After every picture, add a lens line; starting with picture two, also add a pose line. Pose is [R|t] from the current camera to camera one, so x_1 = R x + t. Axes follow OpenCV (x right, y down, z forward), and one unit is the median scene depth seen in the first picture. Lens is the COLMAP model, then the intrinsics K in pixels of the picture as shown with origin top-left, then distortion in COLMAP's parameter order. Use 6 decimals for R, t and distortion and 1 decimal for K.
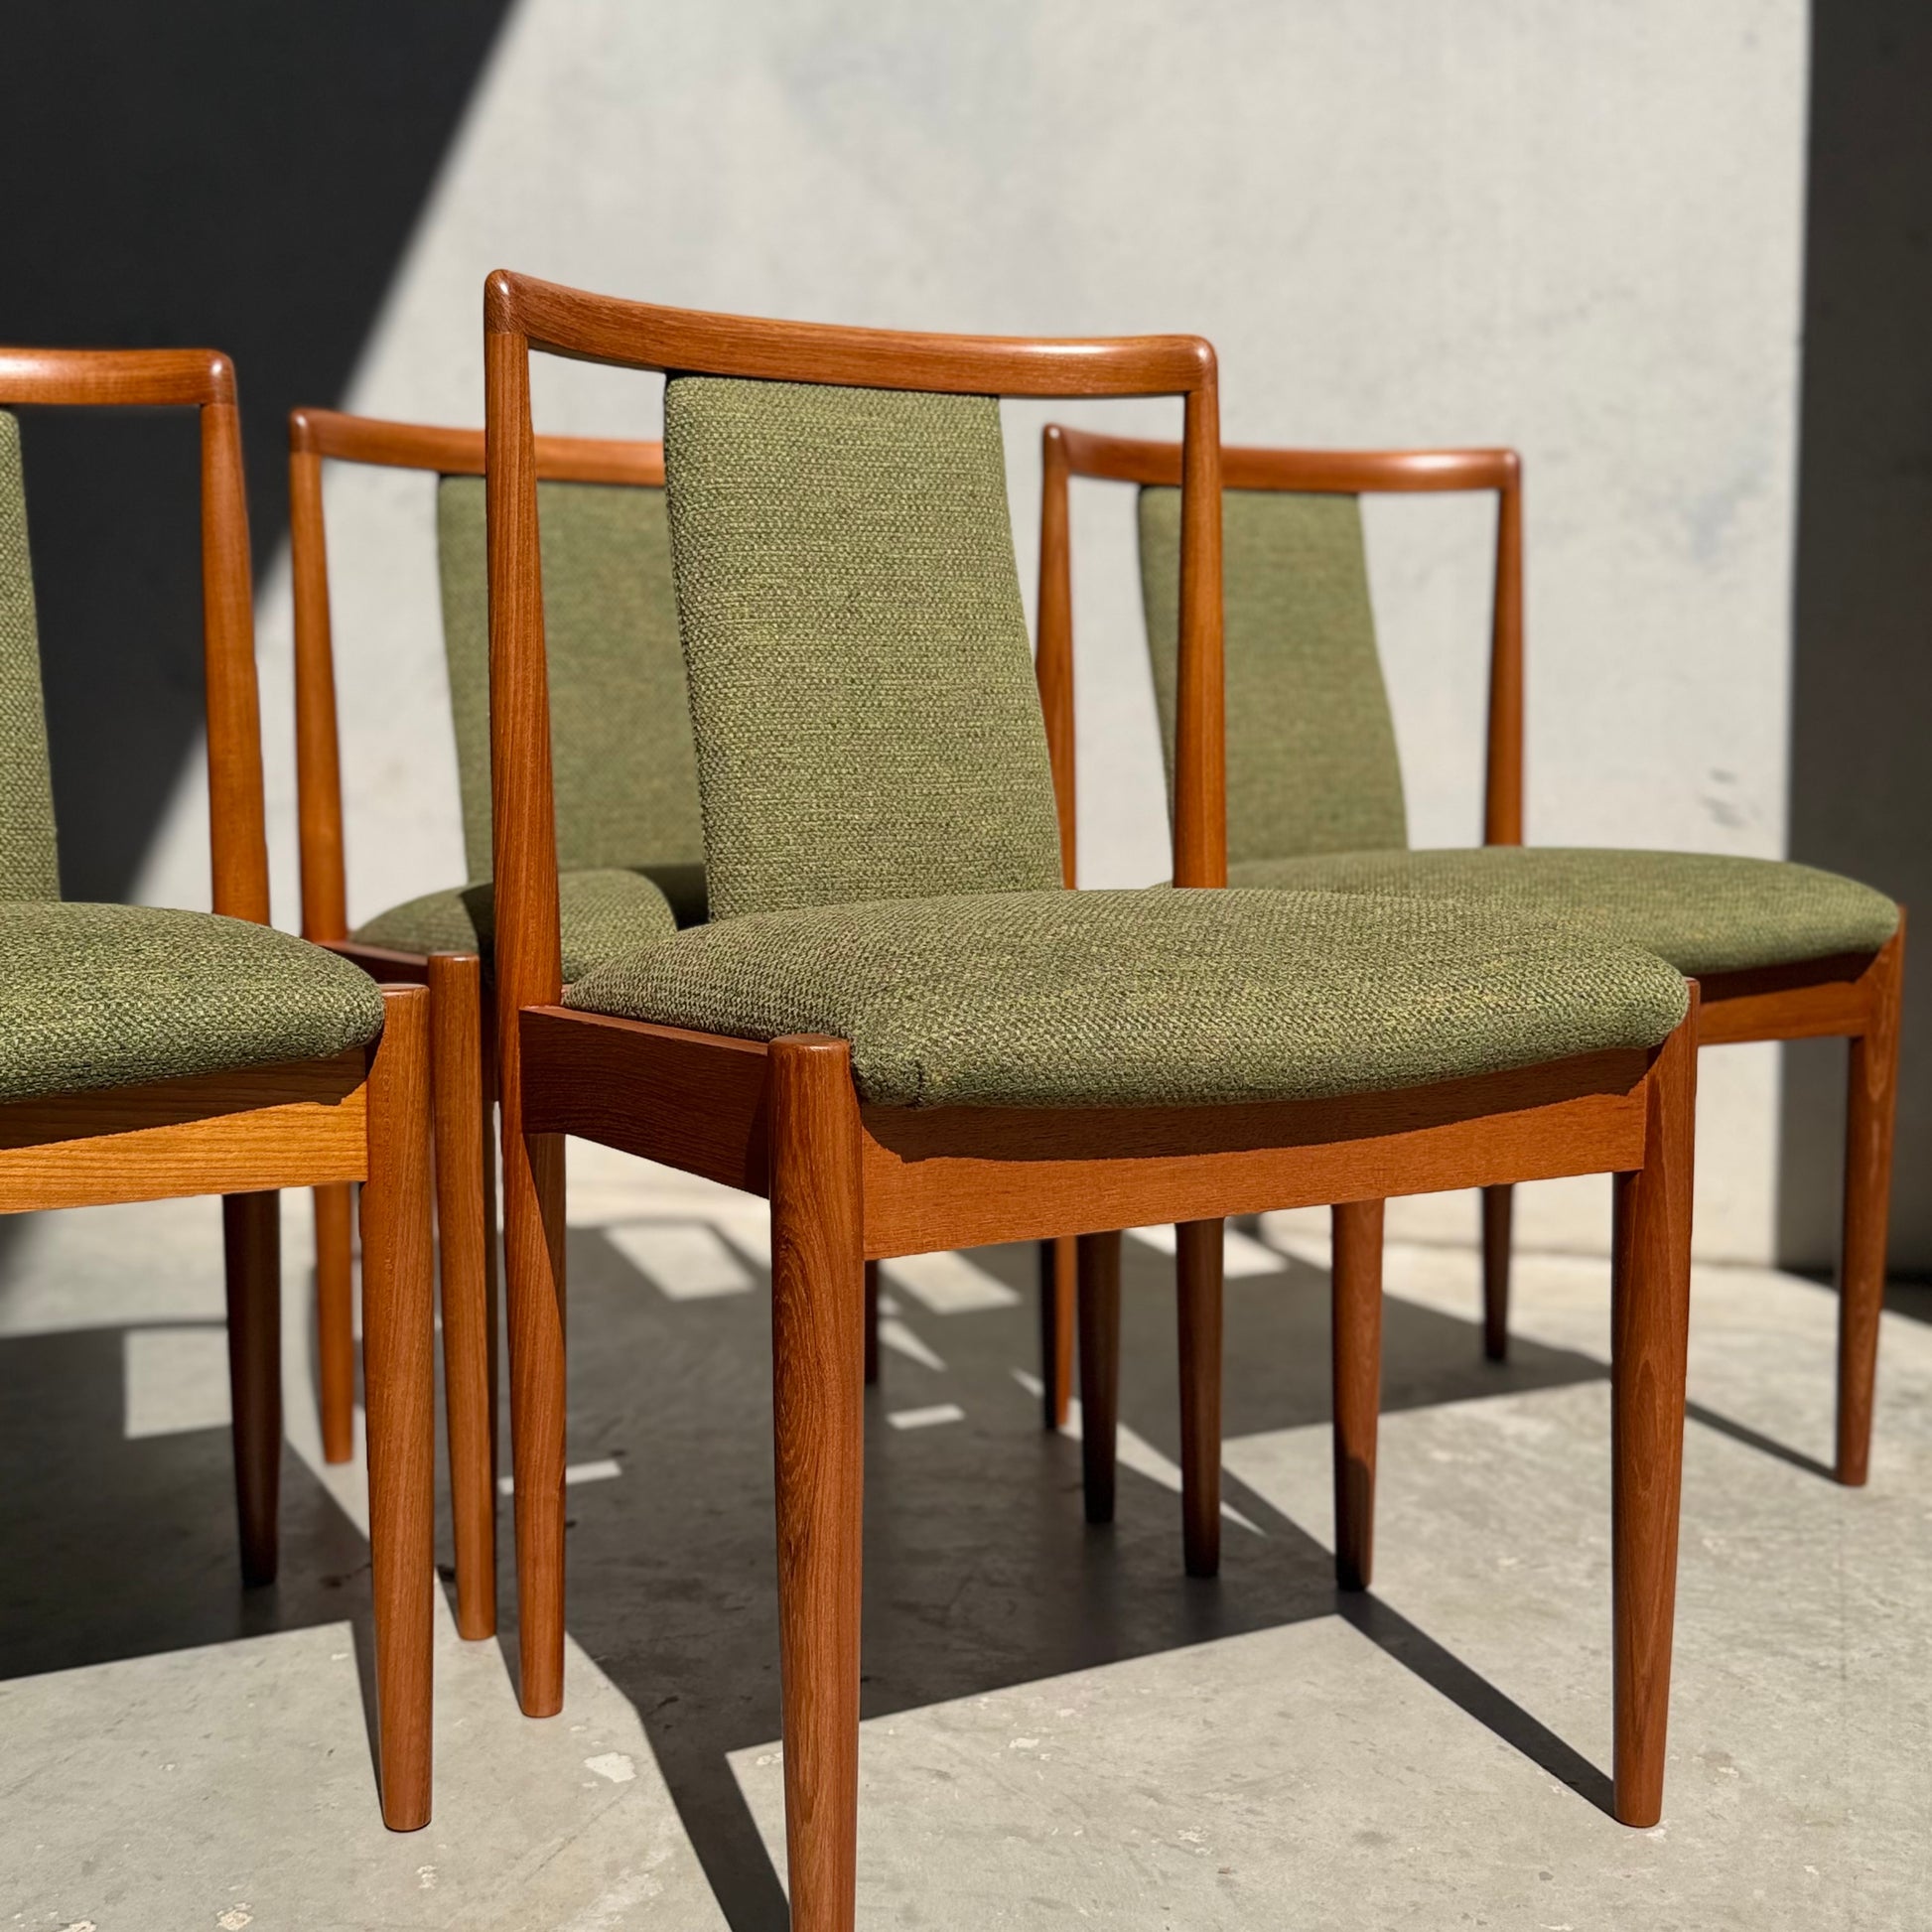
lens RADIAL K [[2238.6, 0, 938.7], [0, 2238.6, 971.6], [0, 0, 1]] dist [0.201057, -0.490914]
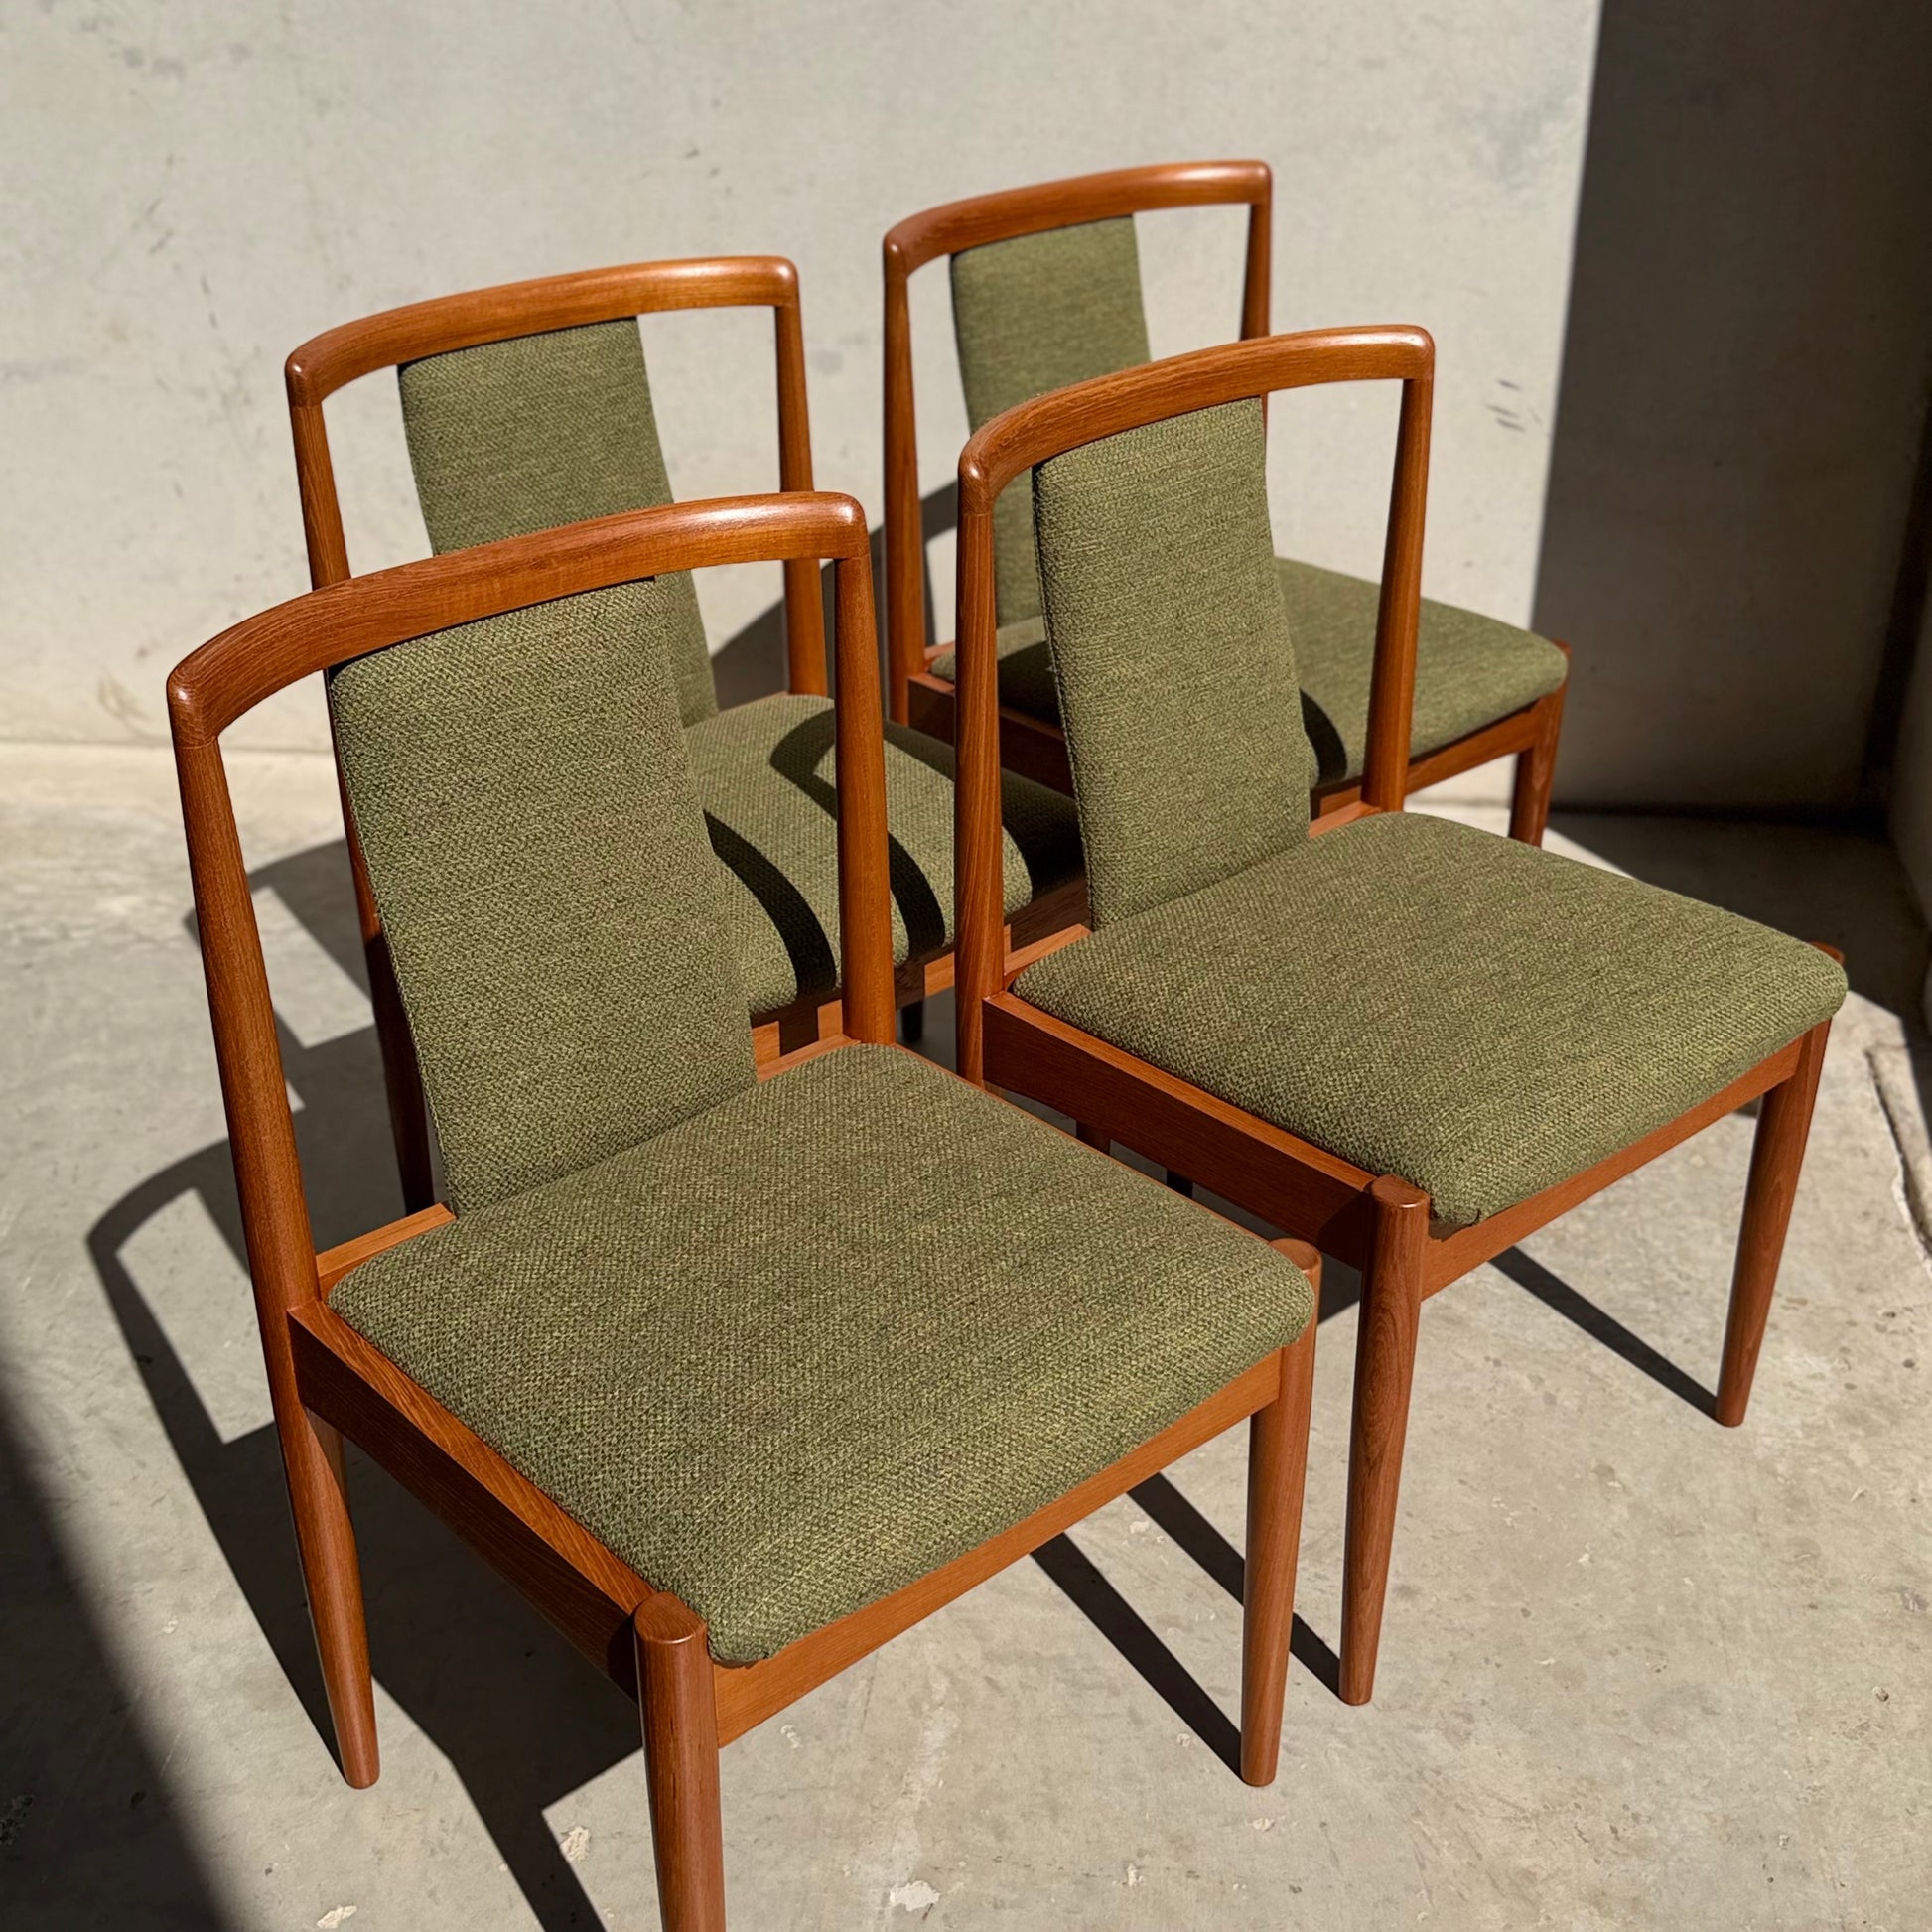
lens RADIAL K [[2461.6, 0, 957.2], [0, 2461.6, 978.8], [0, 0, 1]] dist [0.209629, -0.494909]
pose [[0.971222, -0.119160, 0.206226, -0.483305], [0.026029, 0.913768, 0.405401, -0.564916], [-0.236750, -0.388366, 0.890573, -0.274672]]
